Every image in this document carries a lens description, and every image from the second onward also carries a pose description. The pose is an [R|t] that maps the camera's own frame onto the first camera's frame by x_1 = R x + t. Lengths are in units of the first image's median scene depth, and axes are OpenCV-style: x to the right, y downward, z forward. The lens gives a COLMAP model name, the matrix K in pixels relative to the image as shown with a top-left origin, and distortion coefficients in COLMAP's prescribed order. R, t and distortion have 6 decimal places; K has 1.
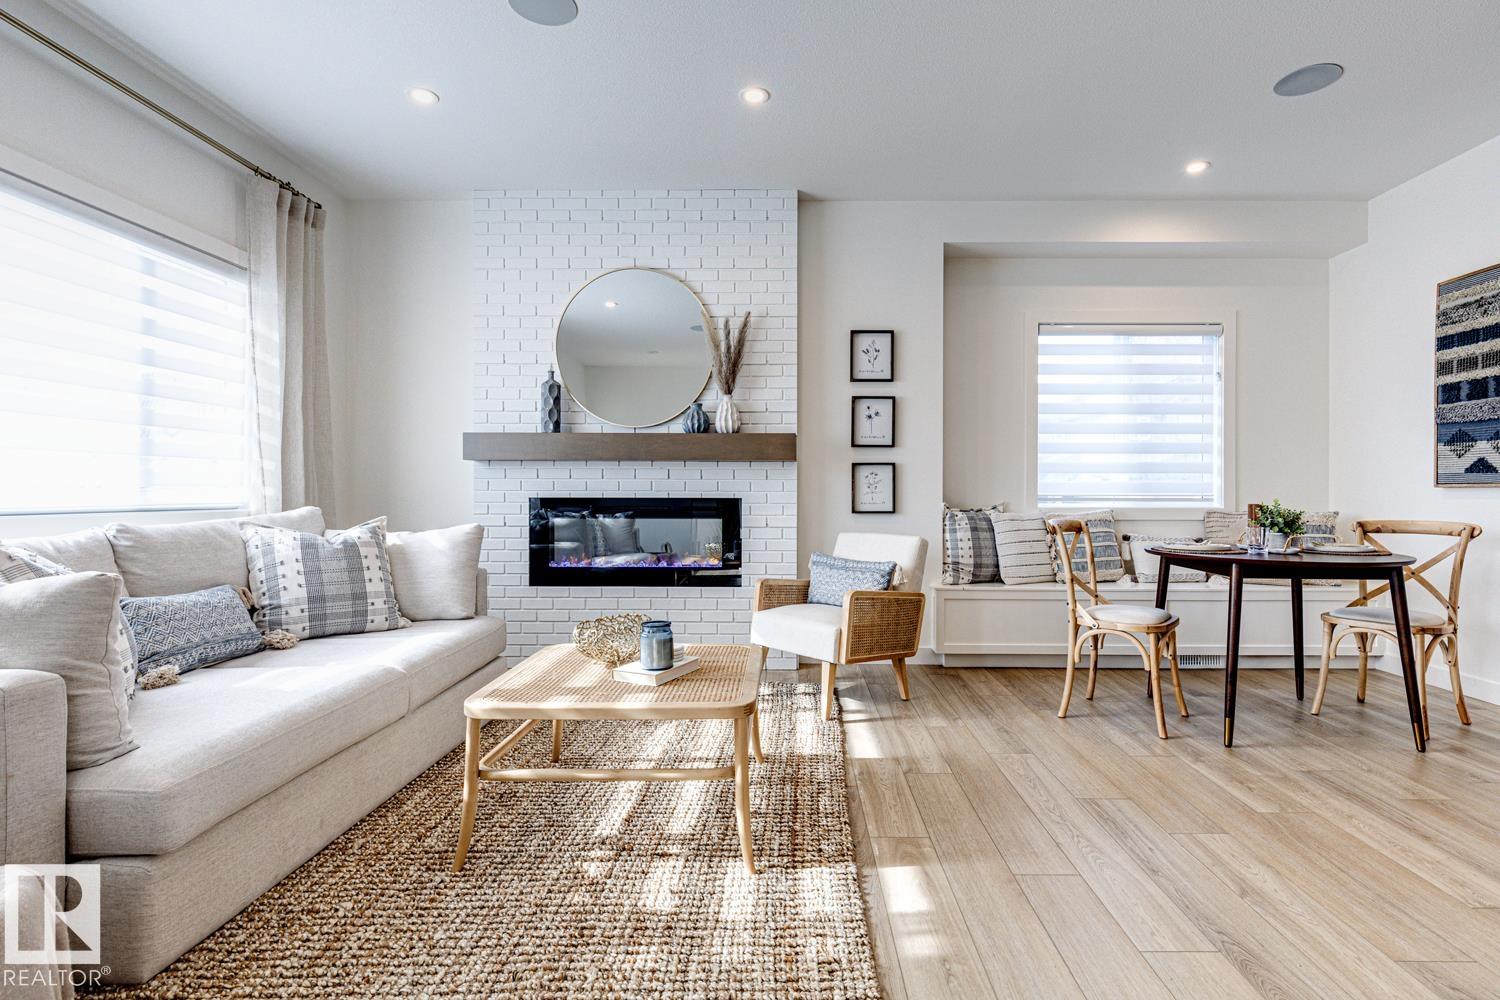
lens RADIAL K [[720.9, 0, 782.5], [0, 720.9, 494.1], [0, 0, 1]] dist [-0.000810, -0.000385]
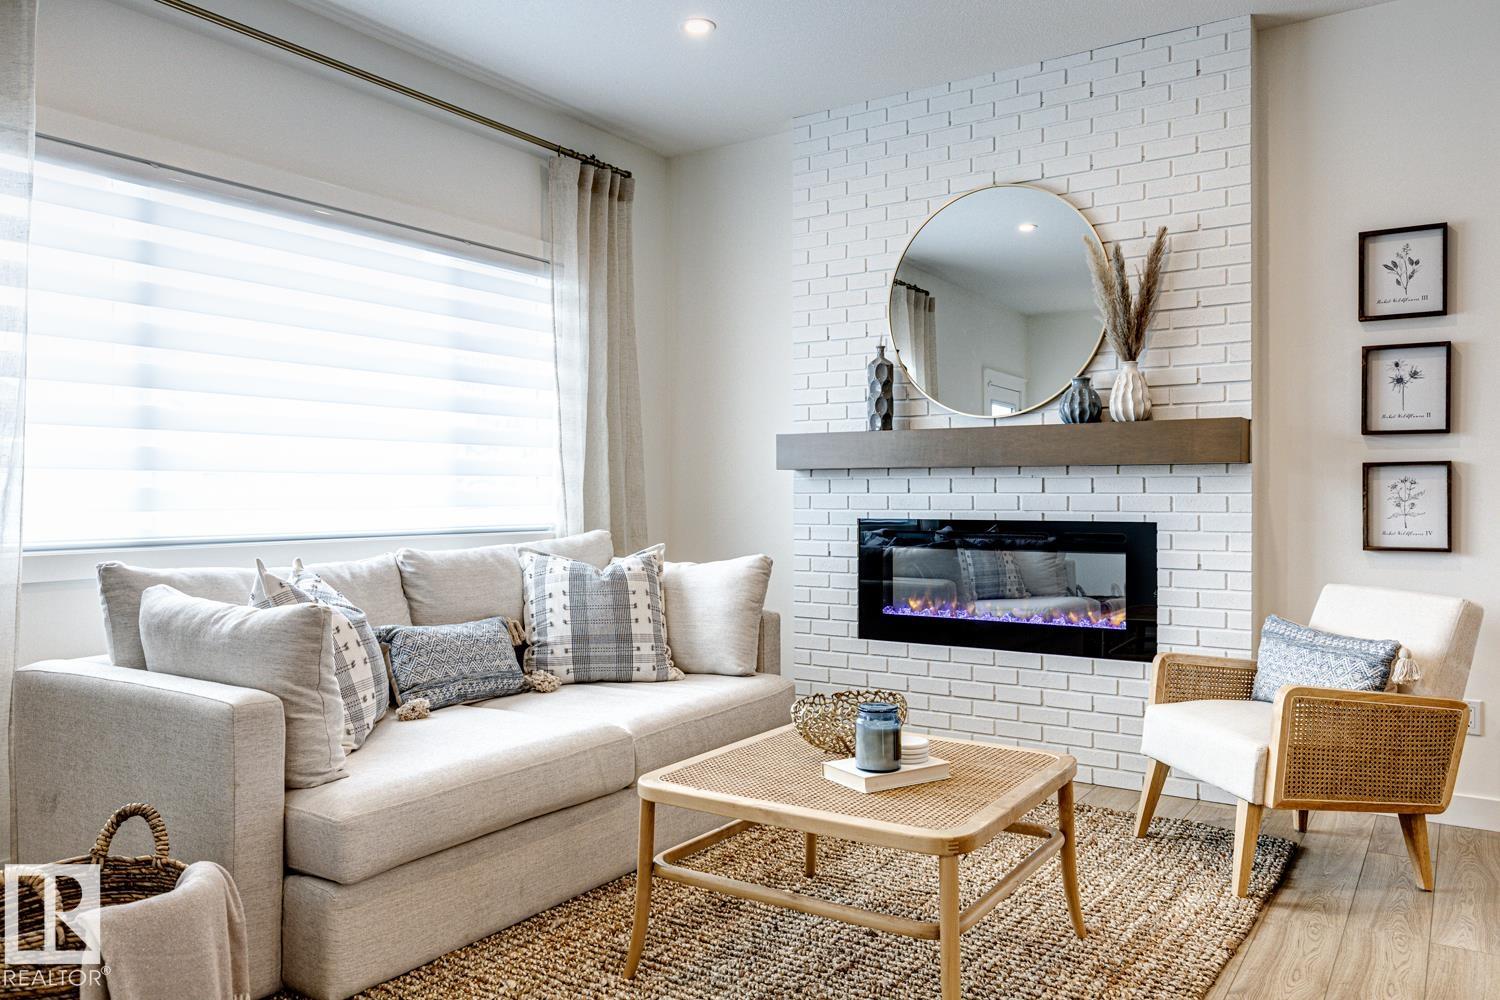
lens RADIAL K [[1084.1, 0, 754.4], [0, 1084.1, 495.3], [0, 0, 1]] dist [0.002757, -0.003896]
pose [[0.838083, -0.002812, -0.545536, 0.195771], [0.001463, 0.999995, -0.002907, -0.018959], [0.545541, 0.001638, 0.838083, 0.011518]]
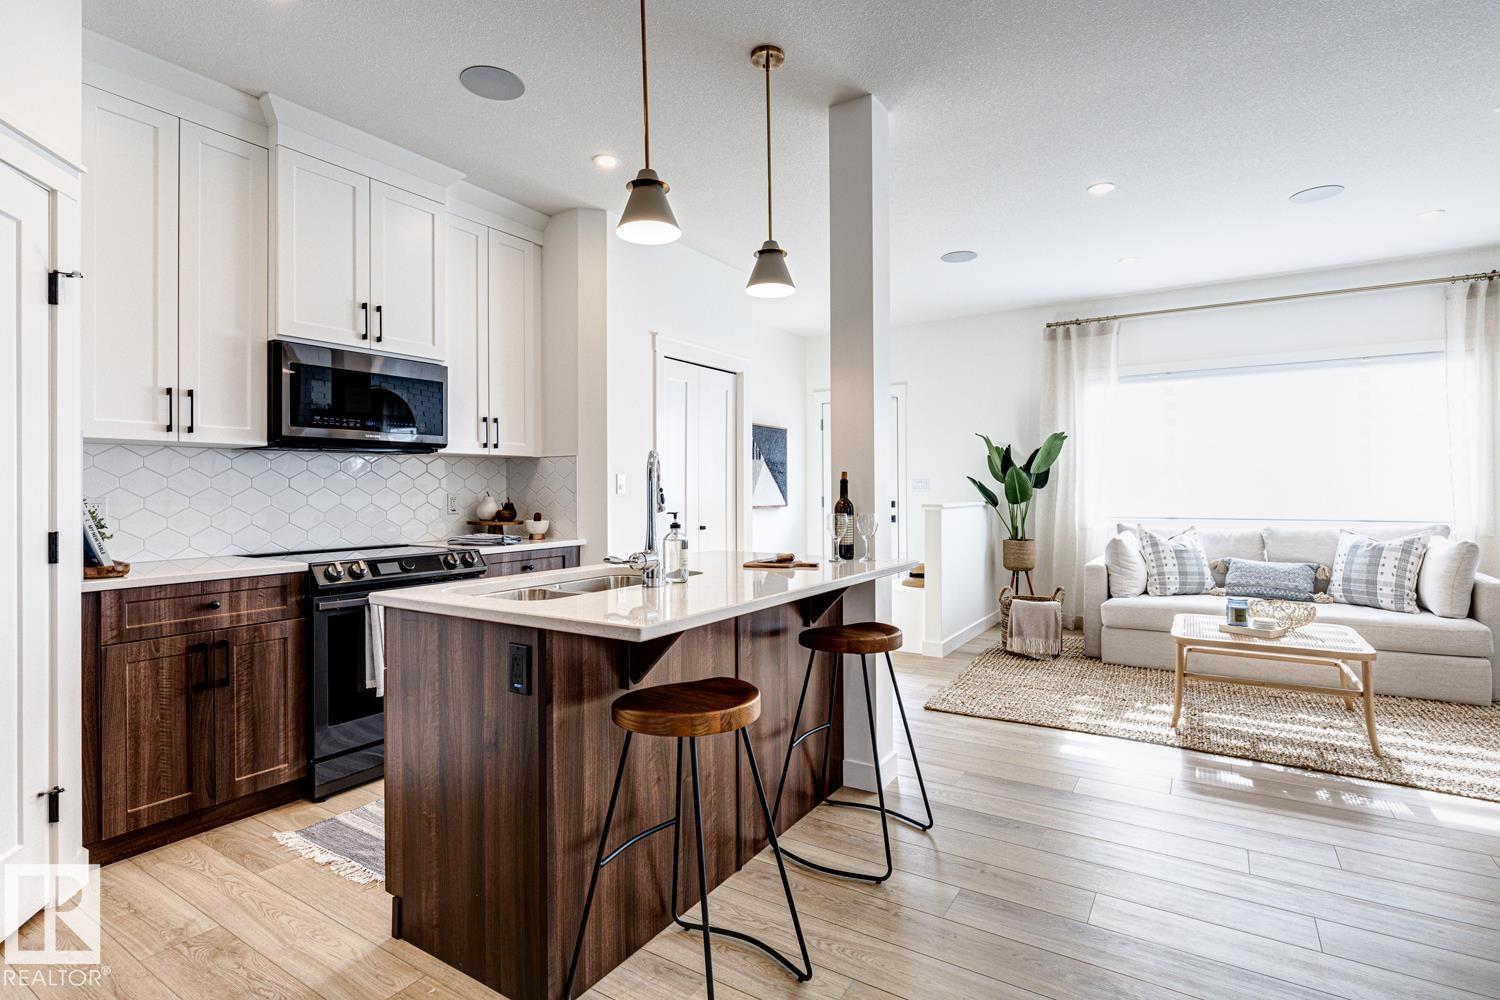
lens RADIAL K [[730.1, 0, 754.1], [0, 730.1, 486.7], [0, 0, 1]] dist [-0.003702, 0.000093]
pose [[-0.527697, -0.001603, -0.849431, 1.145340], [0.002609, 0.999990, -0.003508, -0.047462], [0.849429, -0.004068, -0.527687, 0.582878]]
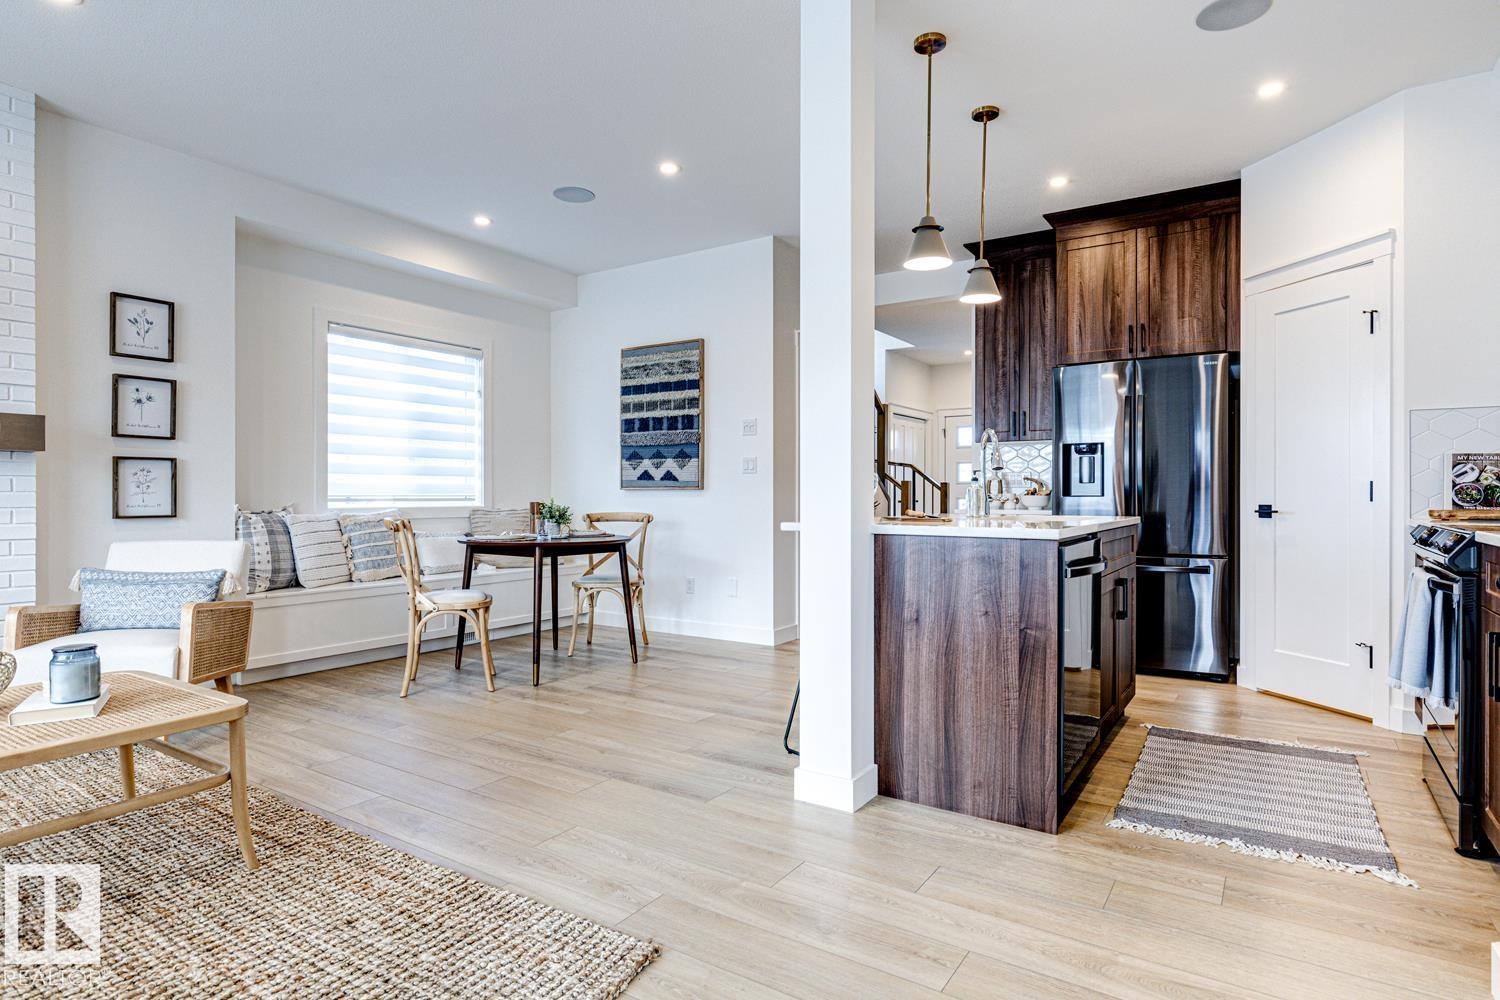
lens RADIAL K [[807.4, 0, 751.3], [0, 807.4, 497.4], [0, 0, 1]] dist [0.003426, -0.000785]
pose [[0.544790, -0.004078, 0.838563, -0.332778], [0.001992, 0.999992, 0.003570, 0.000925], [-0.838570, -0.000274, 0.544793, -0.111457]]
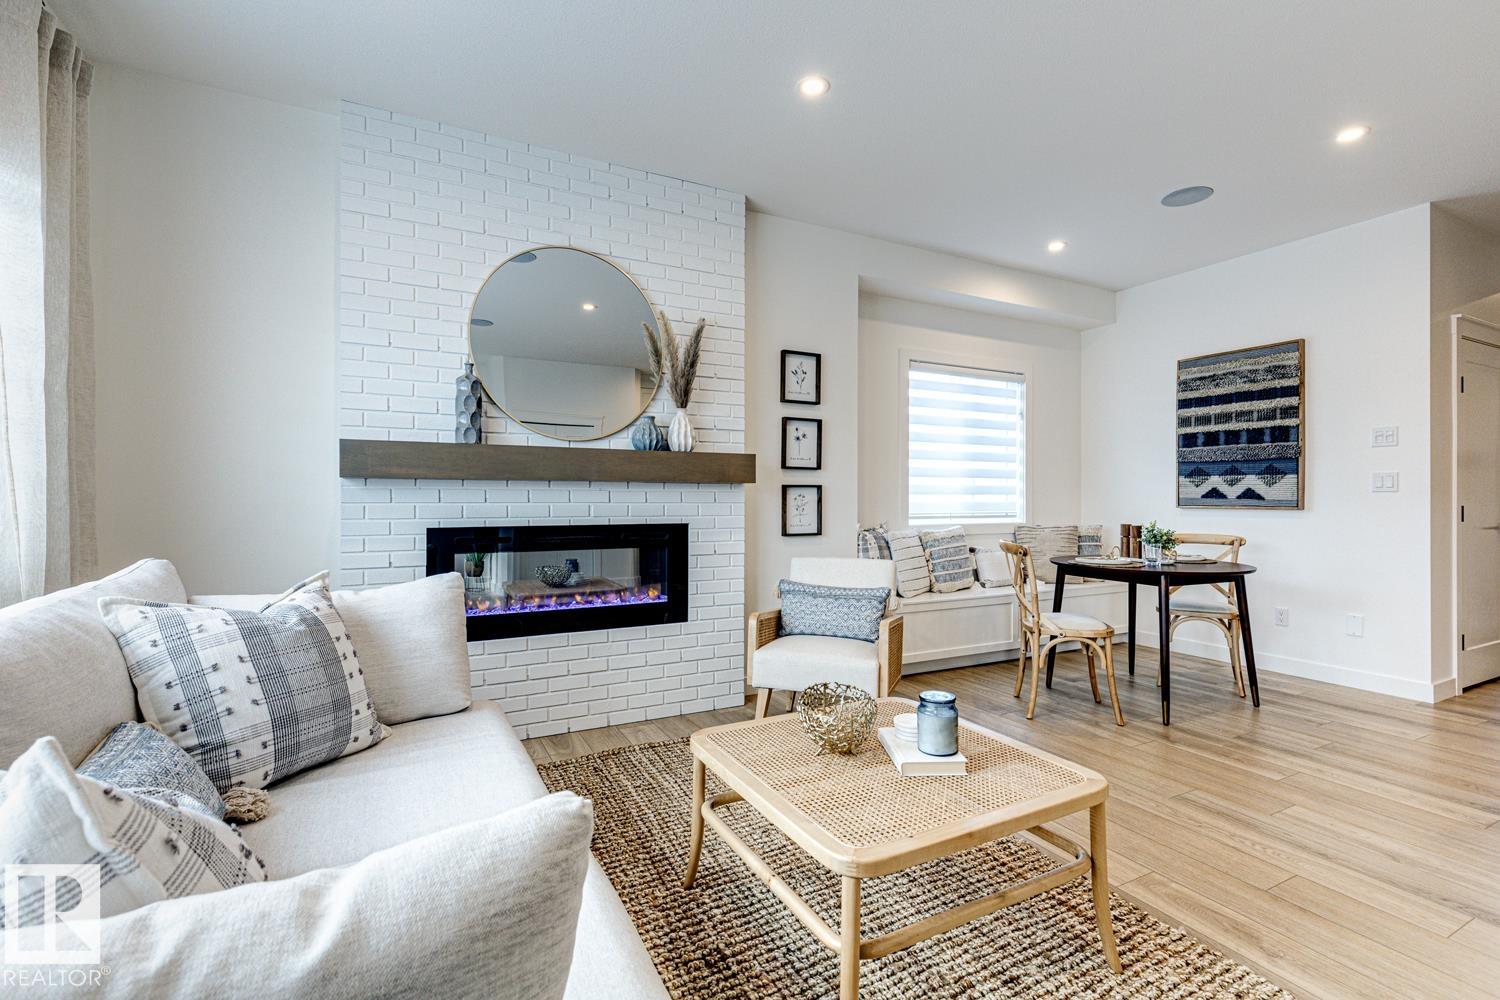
lens RADIAL K [[673.4, 0, 751.2], [0, 673.4, 495.8], [0, 0, 1]] dist [0.003947, -0.000329]
pose [[0.883465, 0.000713, 0.468496, -0.450589], [0.000850, 0.999995, -0.003124, -0.031050], [-0.468496, 0.003158, 0.883460, 0.256233]]
